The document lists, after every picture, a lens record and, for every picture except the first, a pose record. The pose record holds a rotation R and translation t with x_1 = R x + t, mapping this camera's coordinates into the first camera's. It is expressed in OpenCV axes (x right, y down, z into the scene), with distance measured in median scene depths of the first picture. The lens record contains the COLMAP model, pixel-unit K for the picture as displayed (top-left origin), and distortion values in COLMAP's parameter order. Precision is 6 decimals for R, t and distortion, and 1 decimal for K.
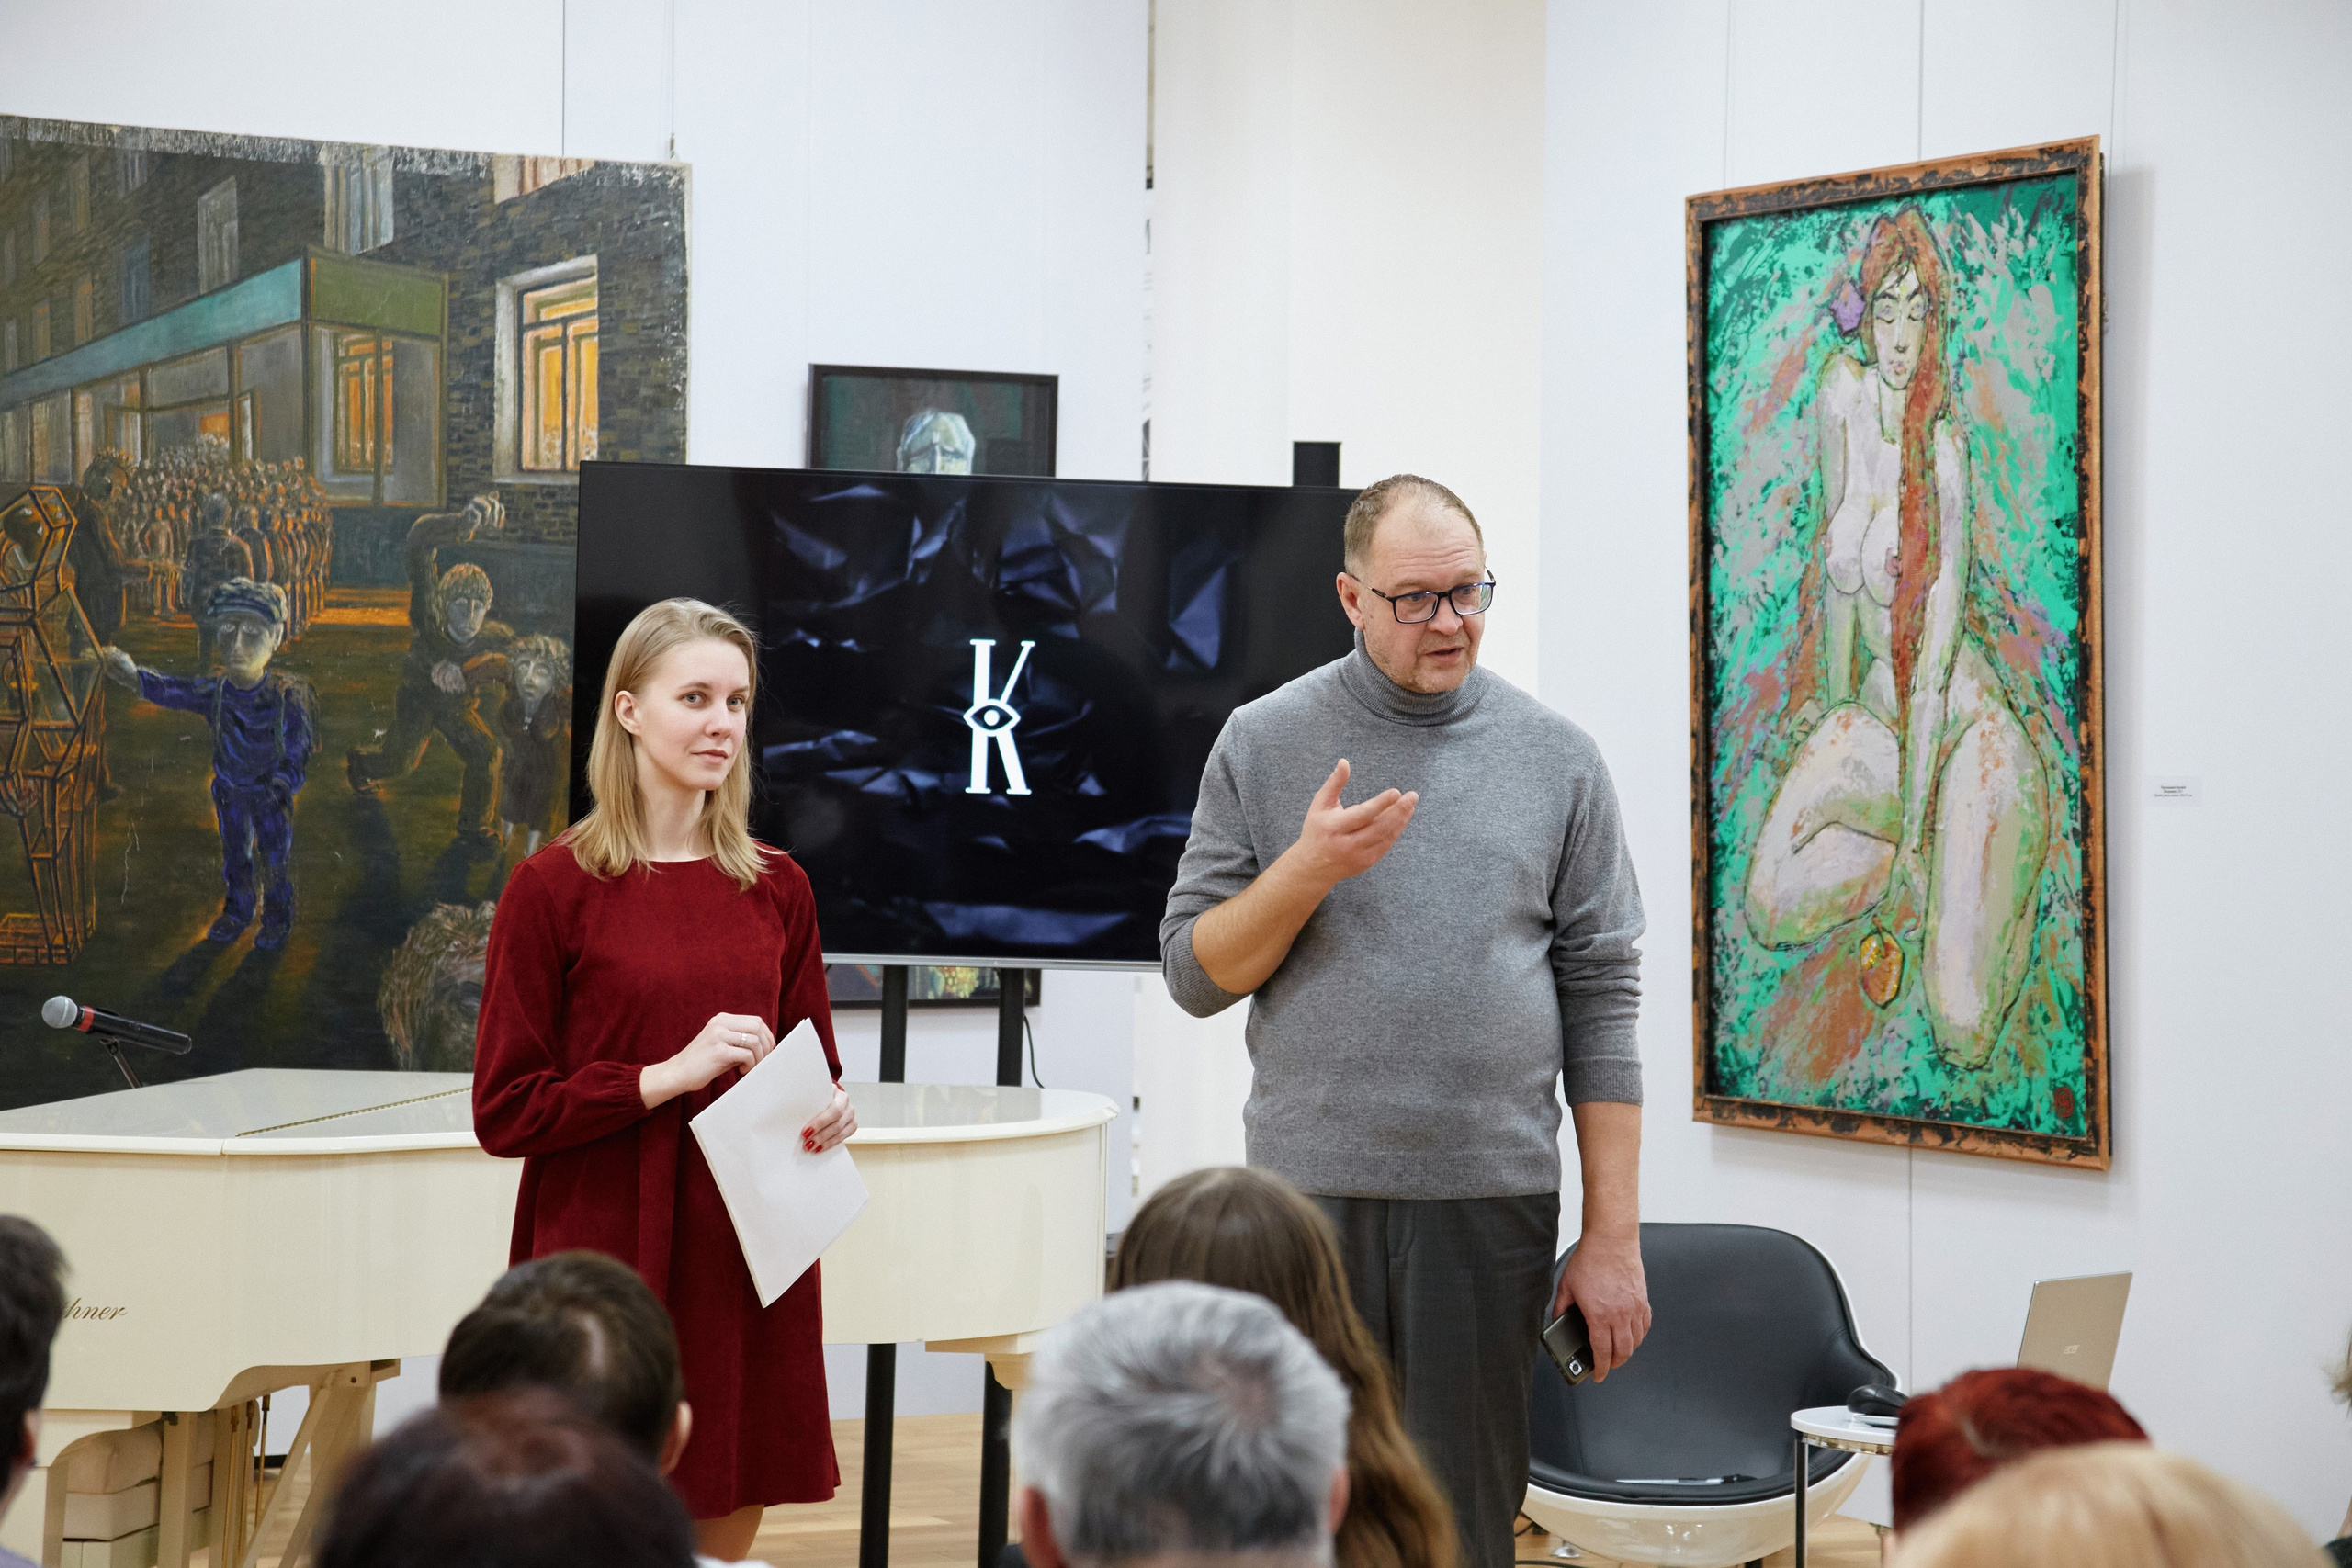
lens RADIAL K [[5807.2, 0, 1152.2], [0, 5807.2, 586.2], [0, 0, 1]] dist [0.449940, -5.992465]
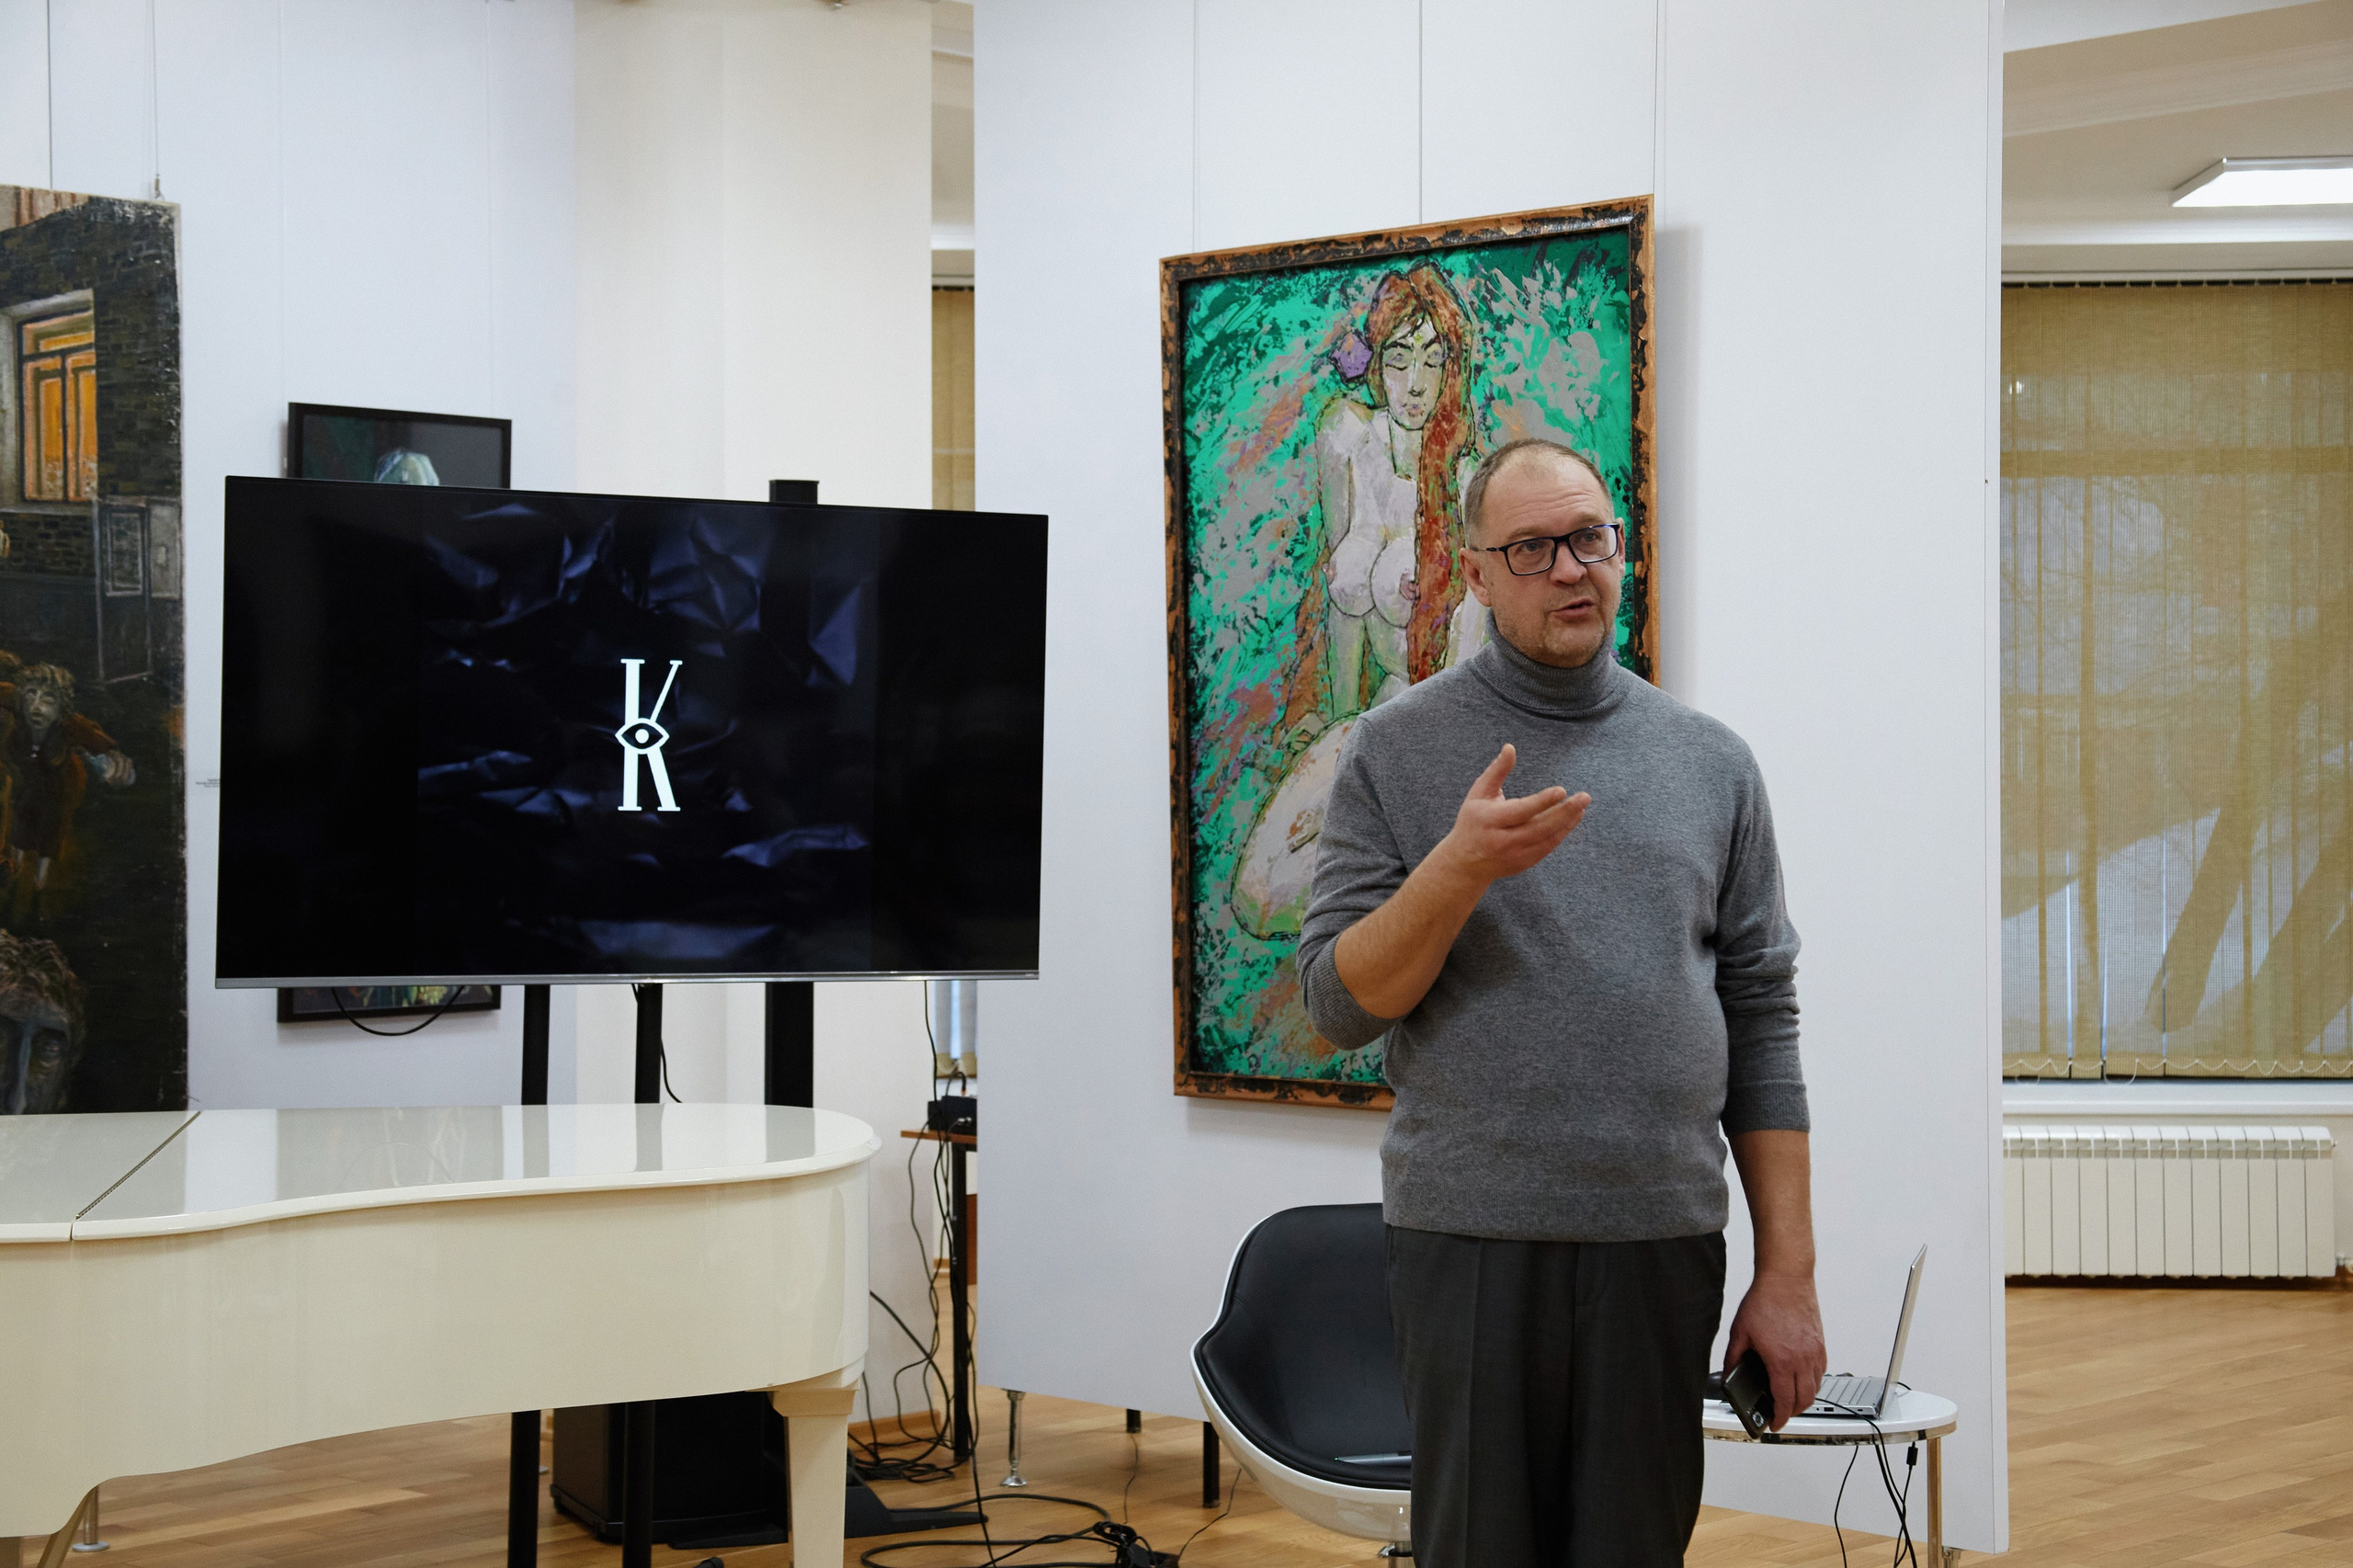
lens RADIAL K [[3884.9, 0, 1181.8], [0, 3884.9, 745.6], [0, 0, 1]] dist [0.045501, 0.172055]
pose [[0.938739, -0.012722, 0.344393, -0.156083], [0.005868, 0.999764, 0.020937, 0.009649], [-0.344578, -0.017633, 0.938592, 0.303483]]
